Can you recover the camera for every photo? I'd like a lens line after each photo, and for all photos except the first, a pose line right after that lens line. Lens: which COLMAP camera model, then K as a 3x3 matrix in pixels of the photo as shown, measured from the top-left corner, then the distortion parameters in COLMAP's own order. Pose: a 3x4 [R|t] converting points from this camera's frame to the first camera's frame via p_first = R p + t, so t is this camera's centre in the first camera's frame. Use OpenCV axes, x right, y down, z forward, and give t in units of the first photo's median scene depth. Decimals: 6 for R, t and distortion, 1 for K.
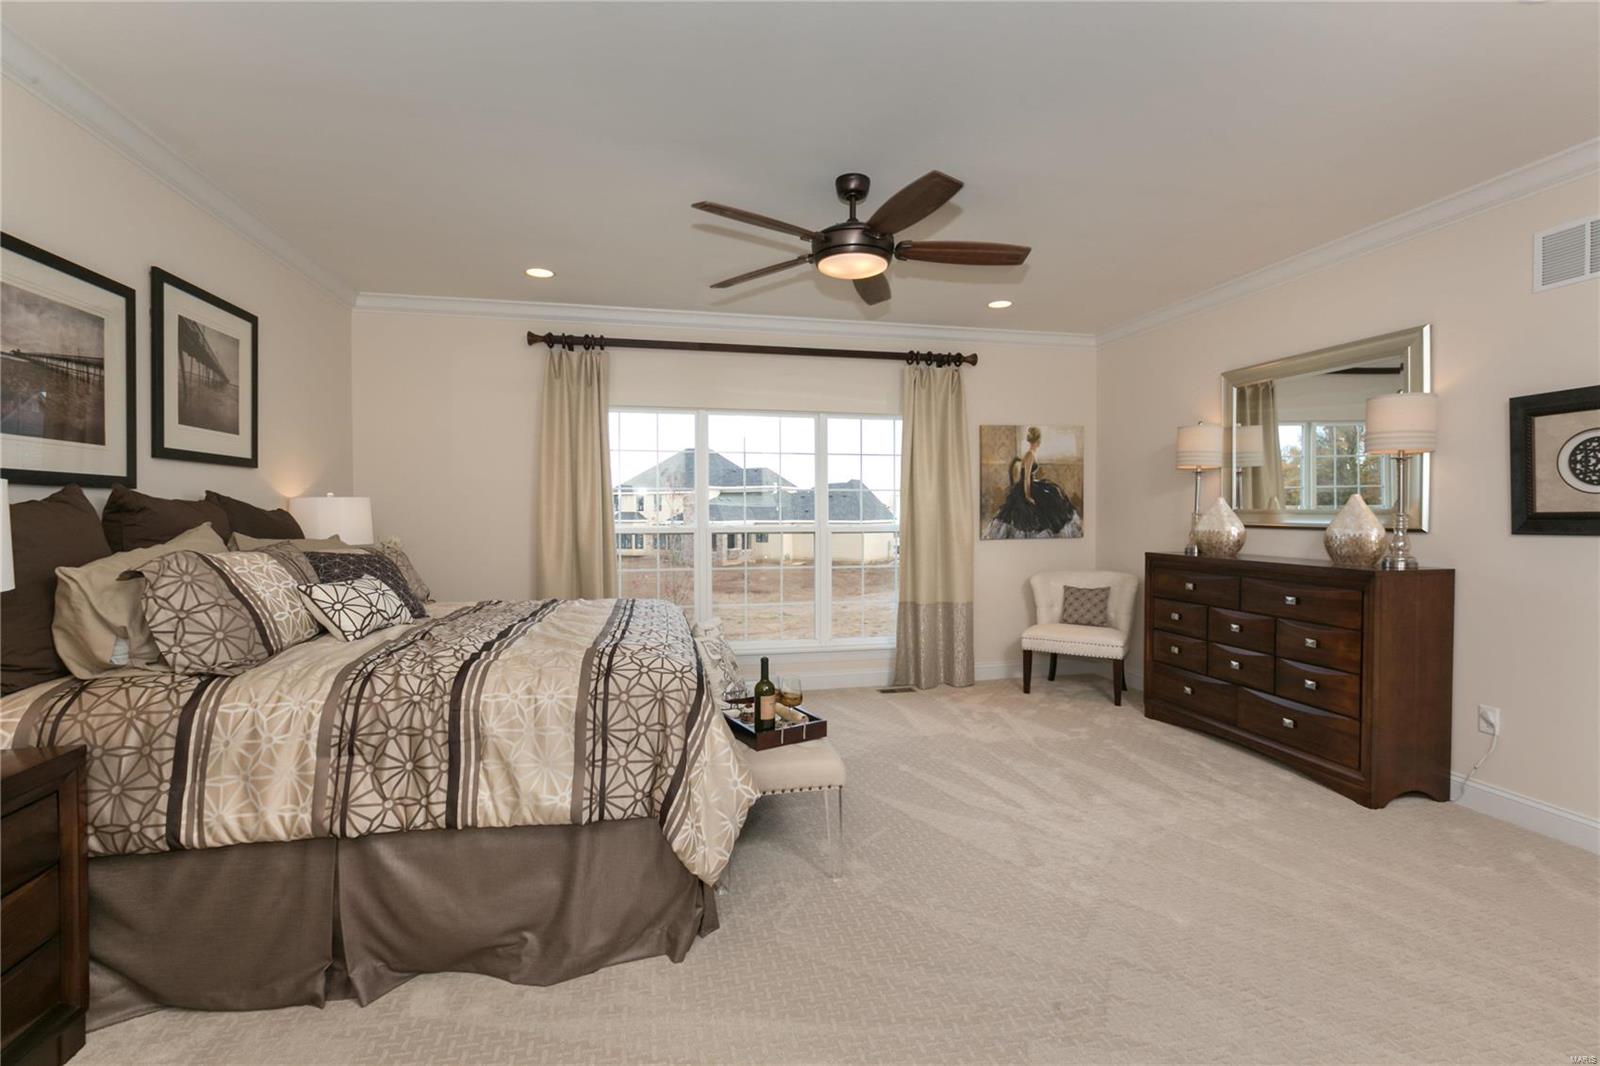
lens RADIAL K [[717.2, 0, 795.2], [0, 717.2, 525.2], [0, 0, 1]] dist [0.001643, 0.000116]
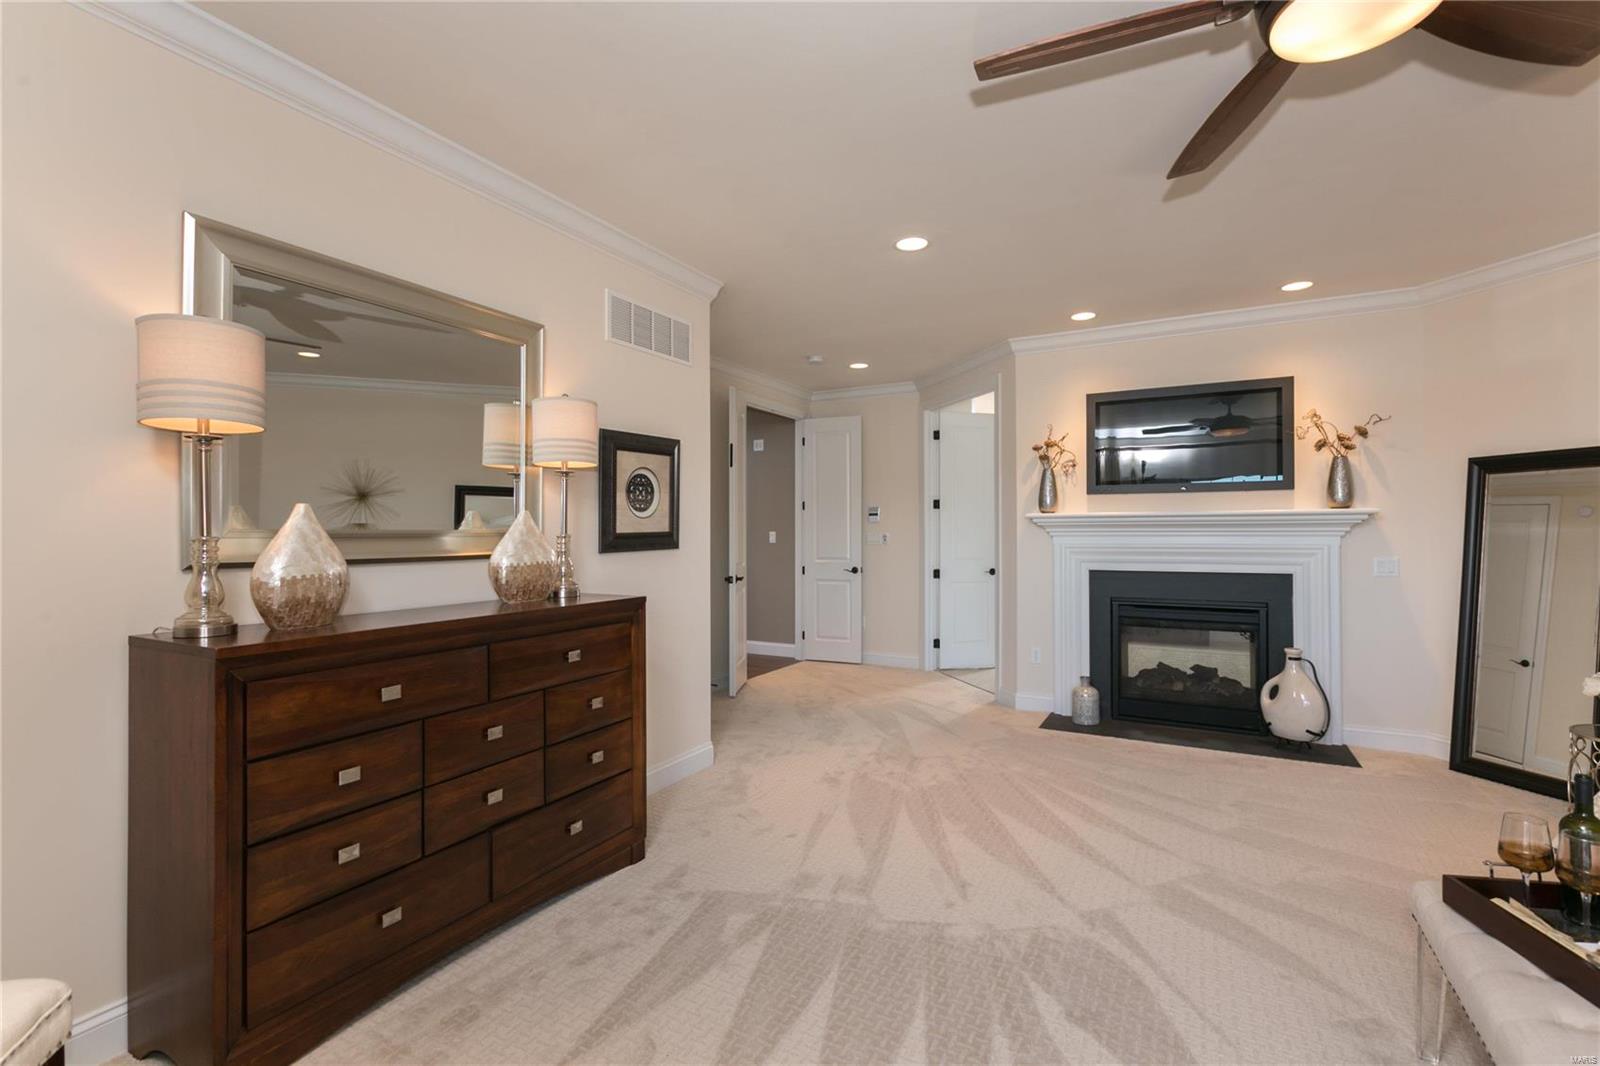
lens RADIAL K [[709.5, 0, 798.5], [0, 709.5, 523.7], [0, 0, 1]] dist [0.001328, 0.000654]
pose [[-0.759821, 0.012548, 0.650012, 0.068424], [0.019327, 0.999808, 0.003291, -0.030144], [-0.649846, 0.015064, -0.759917, 1.666757]]
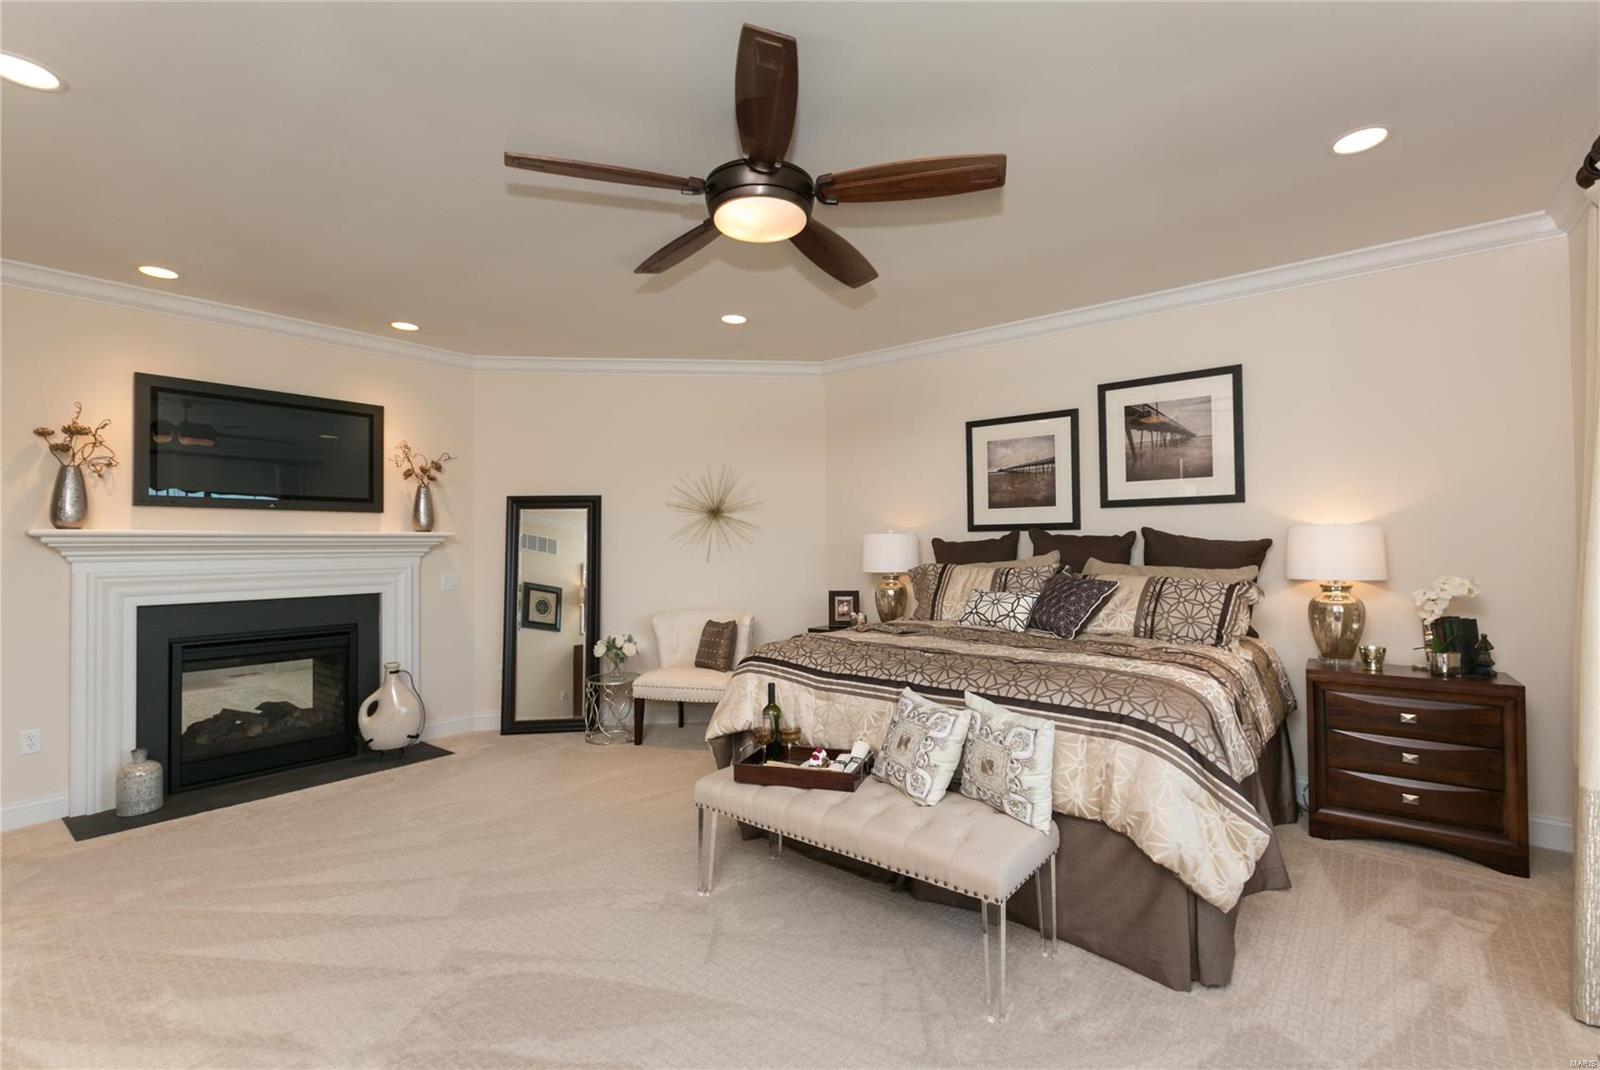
lens RADIAL K [[717.2, 0, 795.2], [0, 717.2, 527.2], [0, 0, 1]] dist [0.001643, 0.000116]
pose [[-0.778257, -0.006267, -0.627914, 0.548678], [-0.003295, 0.999977, -0.005897, -0.039079], [0.627937, -0.002520, -0.778260, 1.675118]]
